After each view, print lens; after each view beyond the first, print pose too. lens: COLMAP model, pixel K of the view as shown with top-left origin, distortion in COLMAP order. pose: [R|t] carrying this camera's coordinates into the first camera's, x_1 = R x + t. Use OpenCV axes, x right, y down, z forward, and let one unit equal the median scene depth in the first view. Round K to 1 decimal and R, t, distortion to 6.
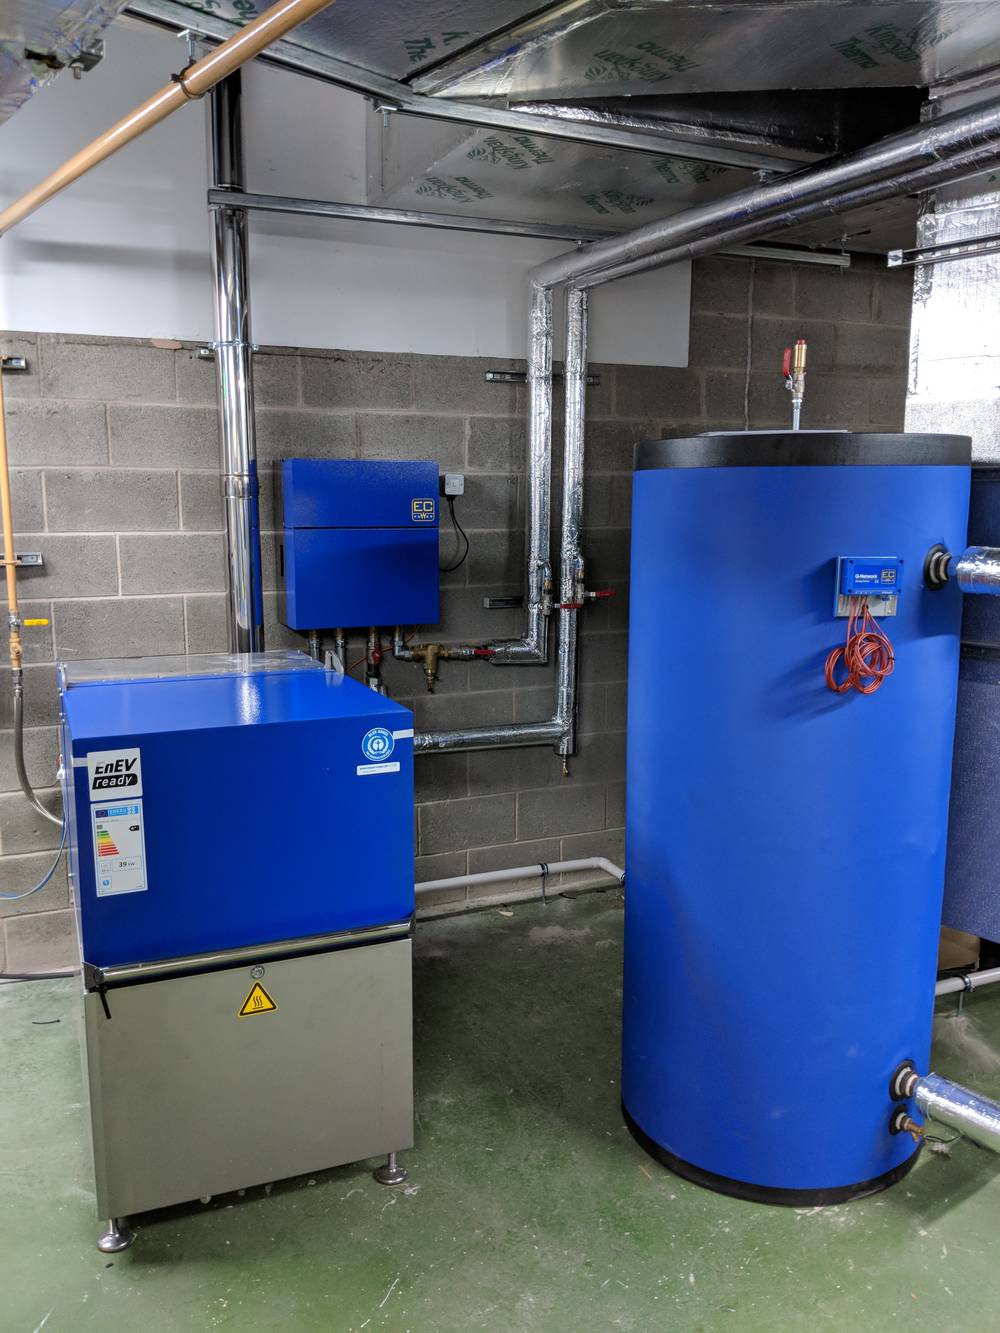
lens RADIAL K [[1069.4, 0, 474.0], [0, 1069.4, 658.3], [0, 0, 1]] dist [0.068240, -0.134412]
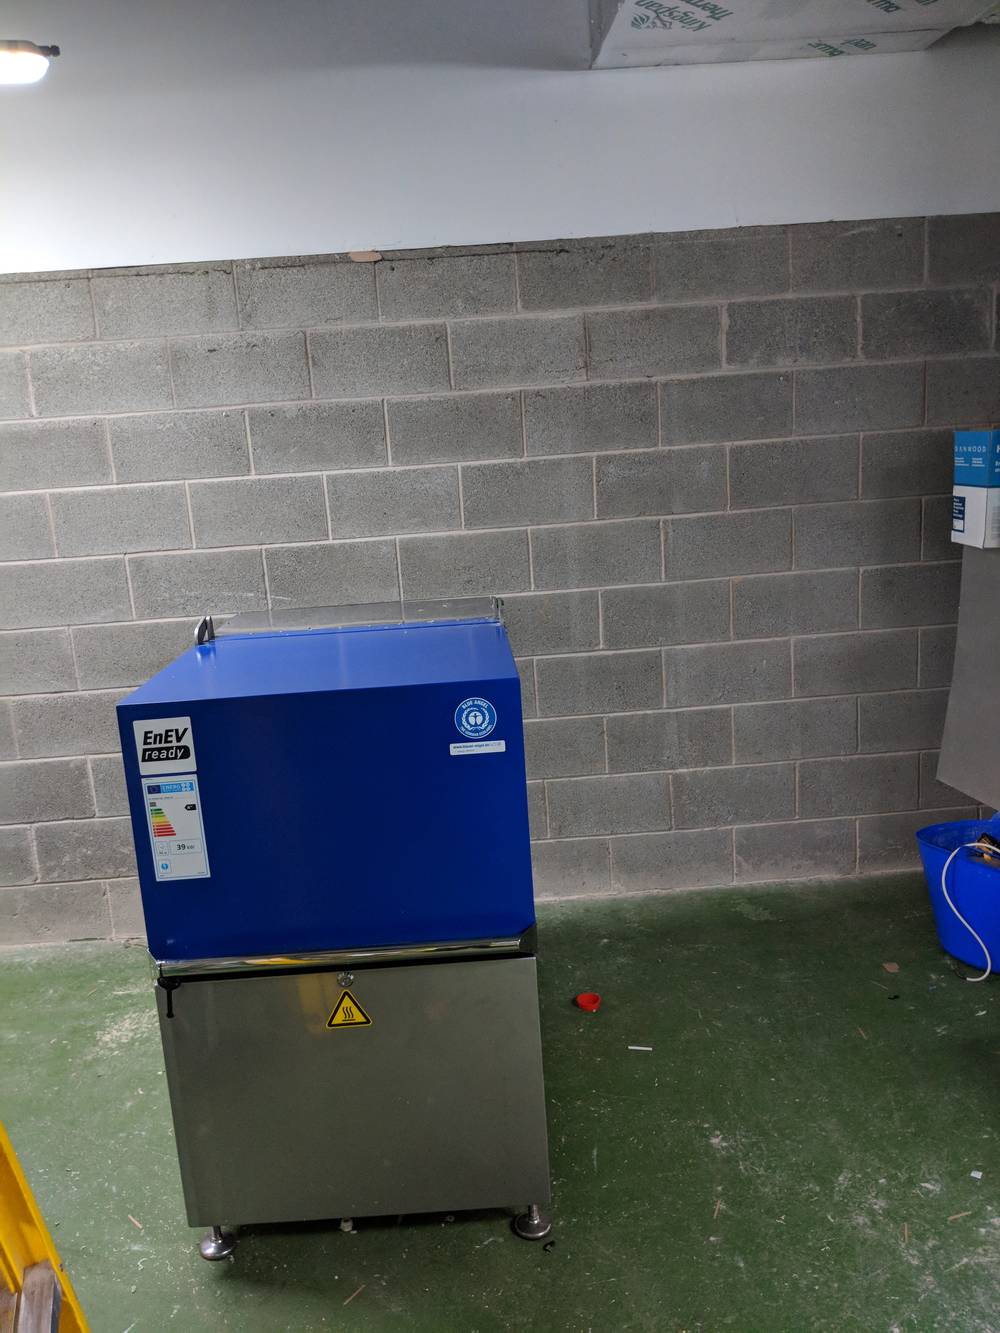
lens RADIAL K [[1069.4, 0, 489.4], [0, 1069.4, 668.7], [0, 0, 1]] dist [0.068240, -0.134412]
pose [[0.935027, 0.009447, -0.354450, 0.138088], [0.014387, 0.997811, 0.064547, -0.004461], [0.354284, -0.065452, 0.932845, 0.177625]]
